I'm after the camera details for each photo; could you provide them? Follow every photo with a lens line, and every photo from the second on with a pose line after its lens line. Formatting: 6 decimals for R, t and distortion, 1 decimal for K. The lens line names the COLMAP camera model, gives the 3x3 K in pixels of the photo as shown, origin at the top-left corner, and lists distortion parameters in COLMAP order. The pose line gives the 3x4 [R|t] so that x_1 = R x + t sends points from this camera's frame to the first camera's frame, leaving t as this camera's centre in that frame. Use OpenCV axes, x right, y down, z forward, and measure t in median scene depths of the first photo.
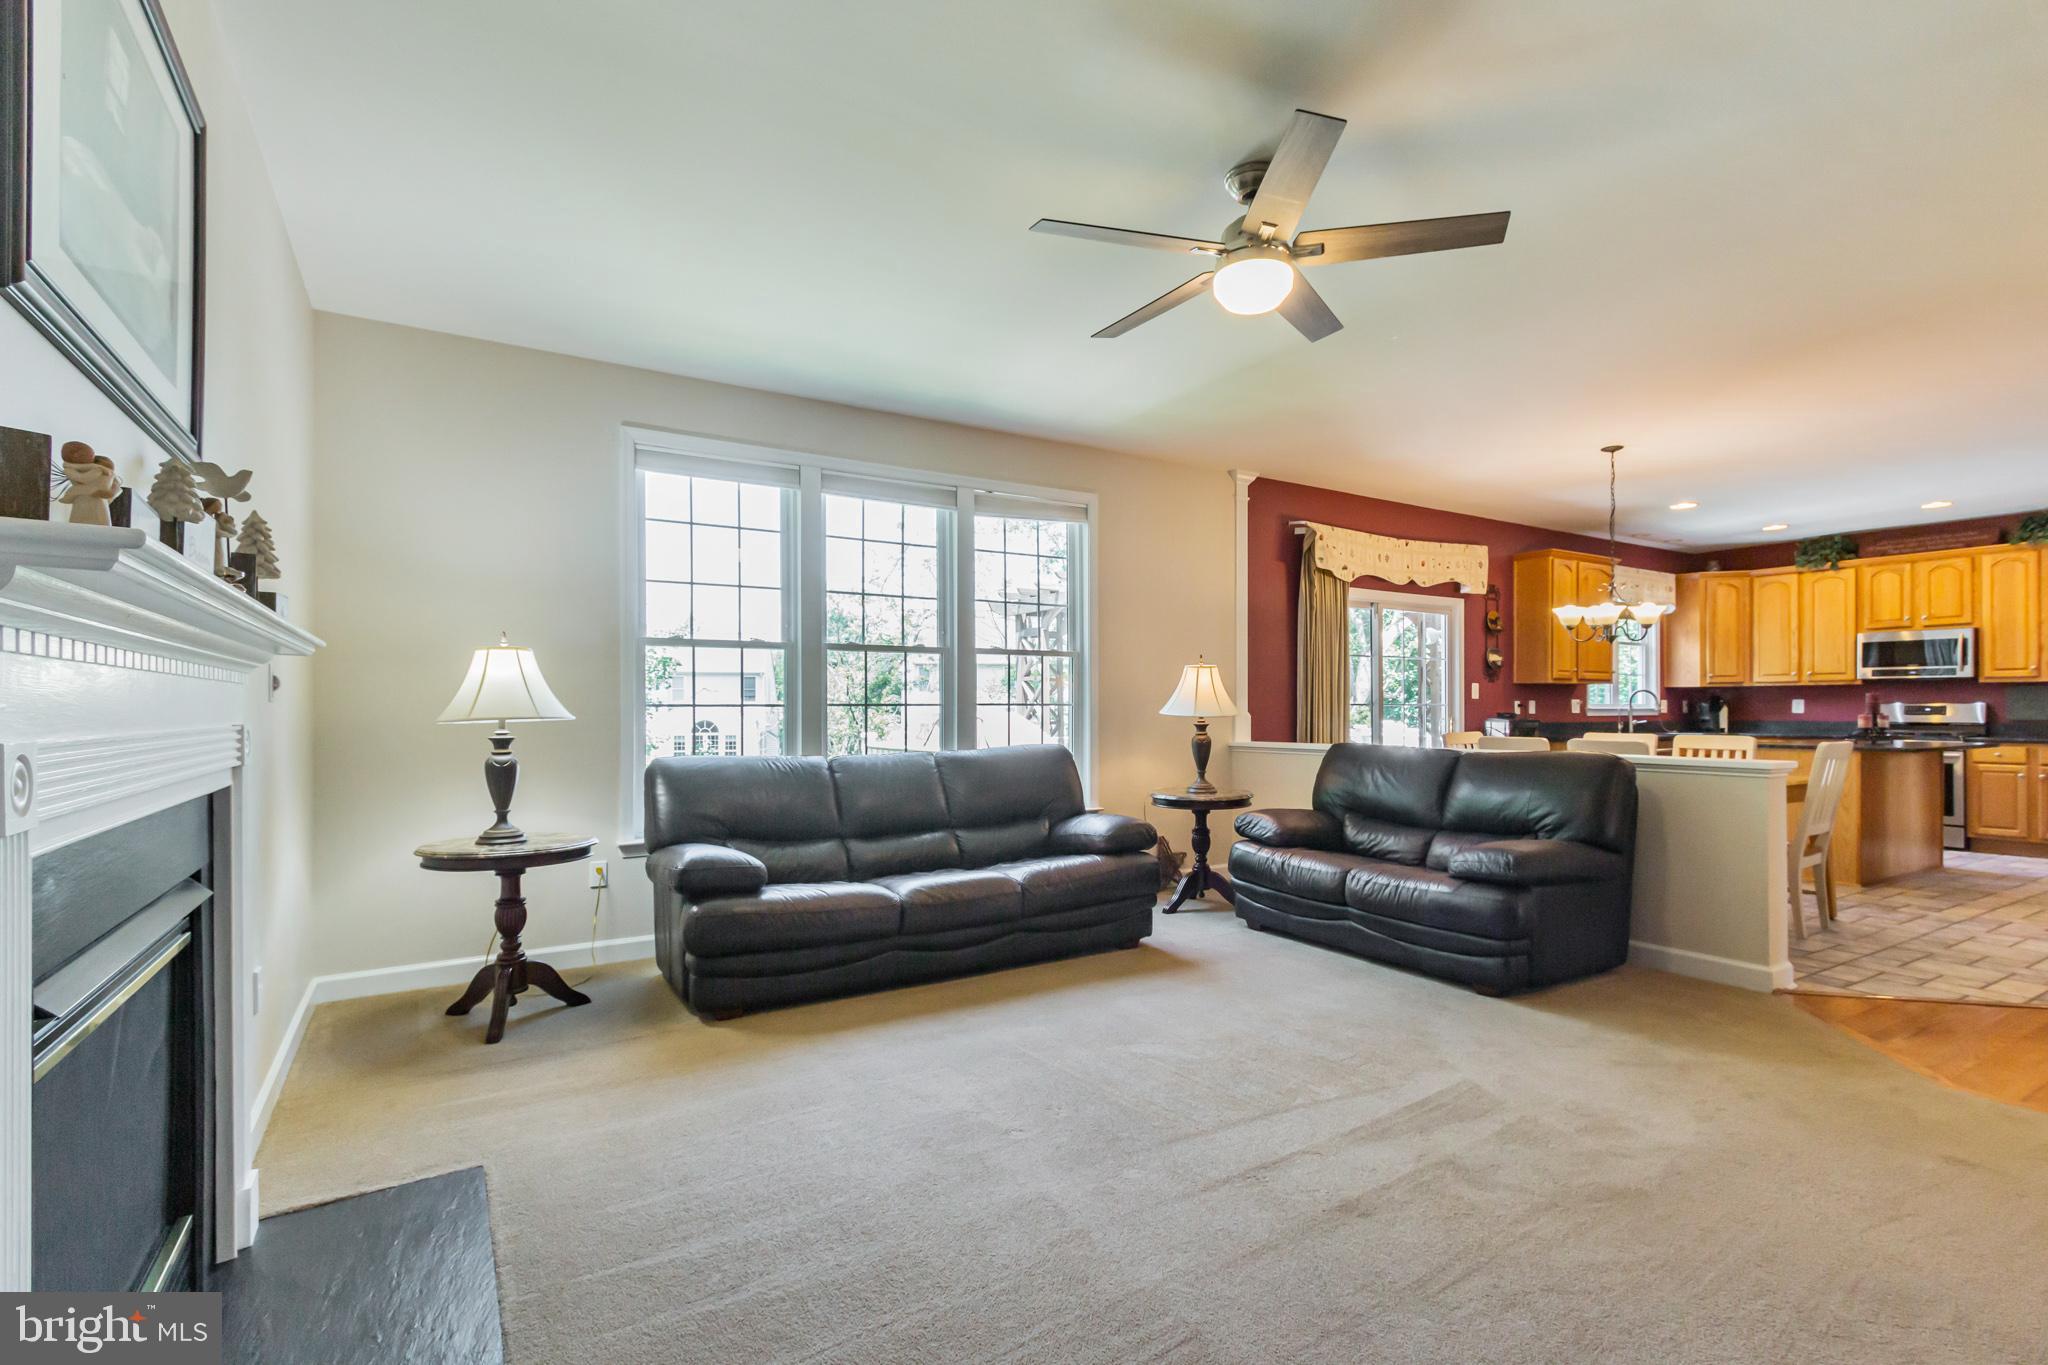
lens RADIAL K [[988.5, 0, 1089.5], [0, 988.5, 704.7], [0, 0, 1]] dist [0.017648, -0.001798]
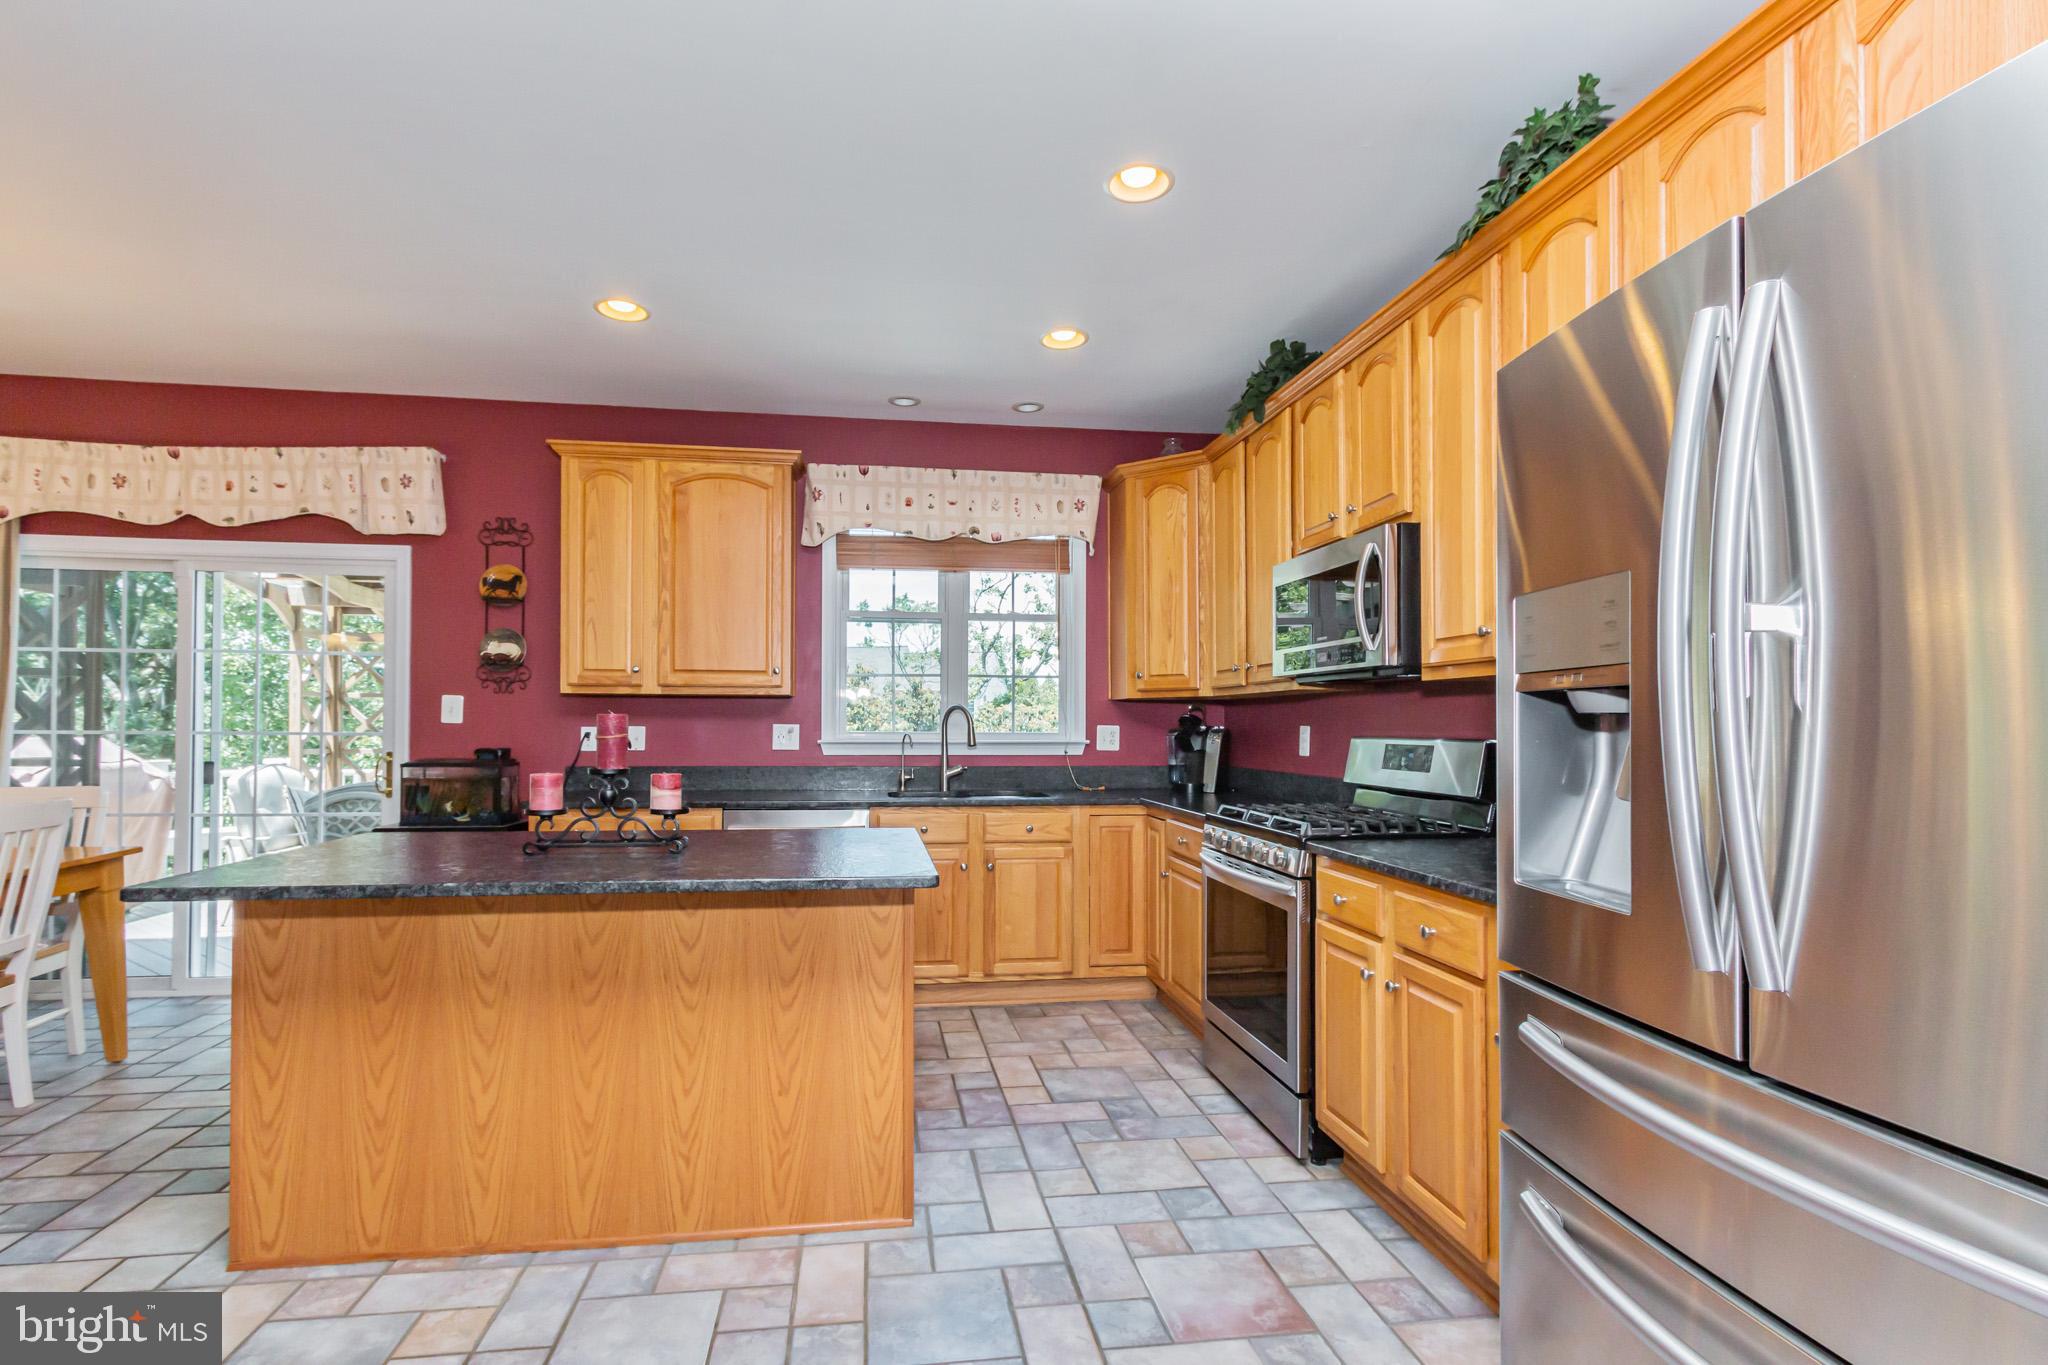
lens RADIAL K [[988.5, 0, 878.2], [0, 988.5, 726.4], [0, 0, 1]] dist [0.017648, -0.001798]
pose [[0.900994, 0.004571, -0.433808, 0.797839], [-0.002727, 0.999984, 0.004873, -0.007150], [0.433824, -0.003207, 0.900992, 0.563807]]
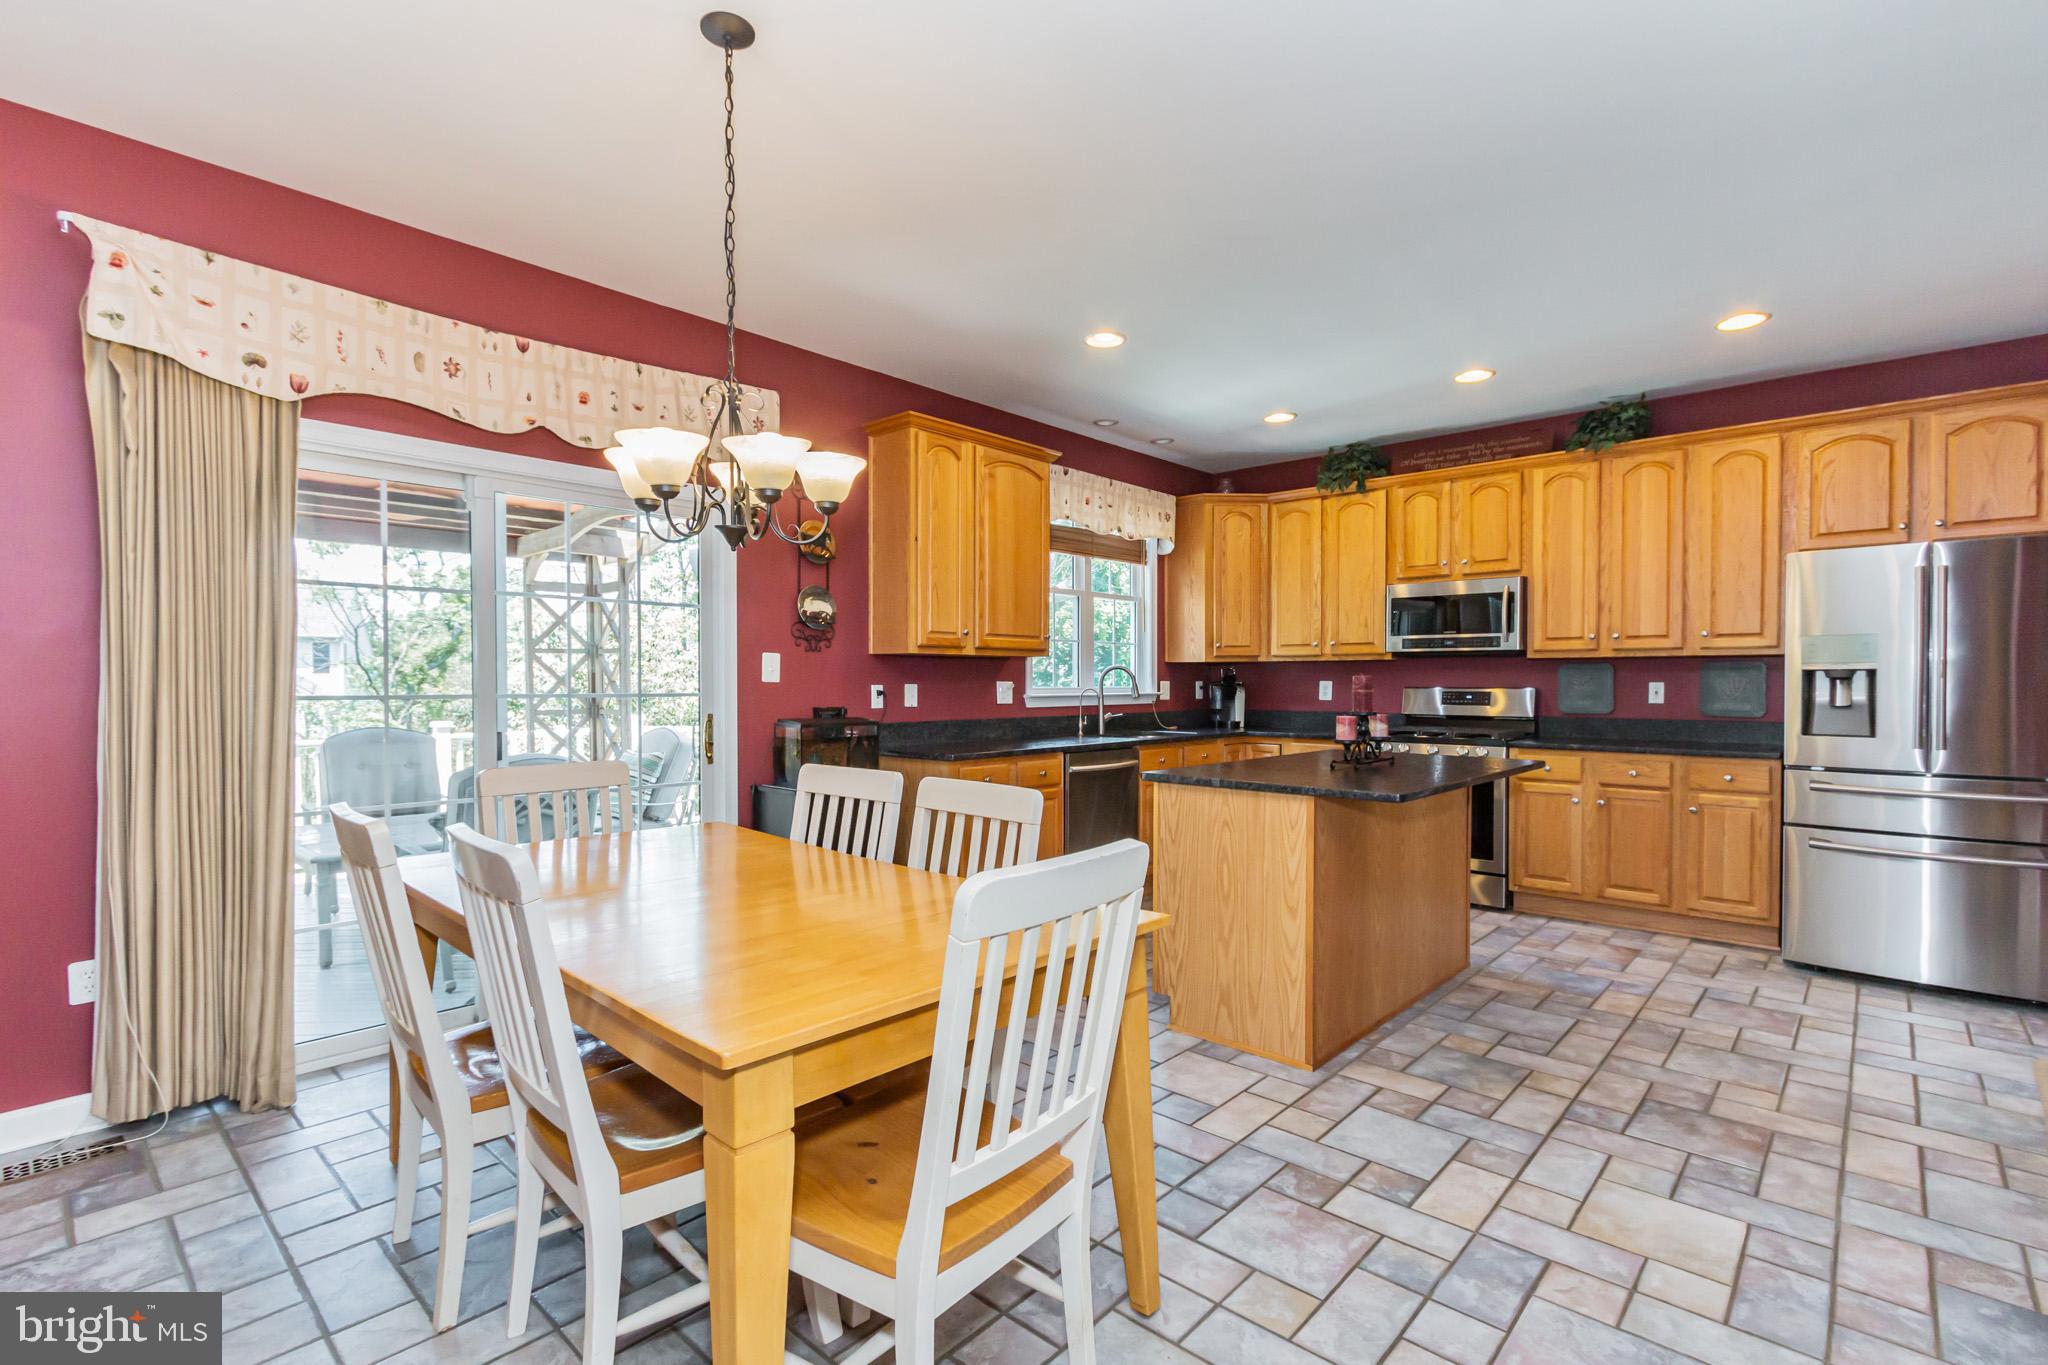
lens RADIAL K [[988.5, 0, 1115.4], [0, 988.5, 696.6], [0, 0, 1]] dist [0.017648, -0.001798]
pose [[0.949698, -0.006219, 0.313105, 0.380515], [0.000002, 0.999803, 0.019853, -0.008498], [-0.313167, -0.018854, 0.949511, 0.414040]]
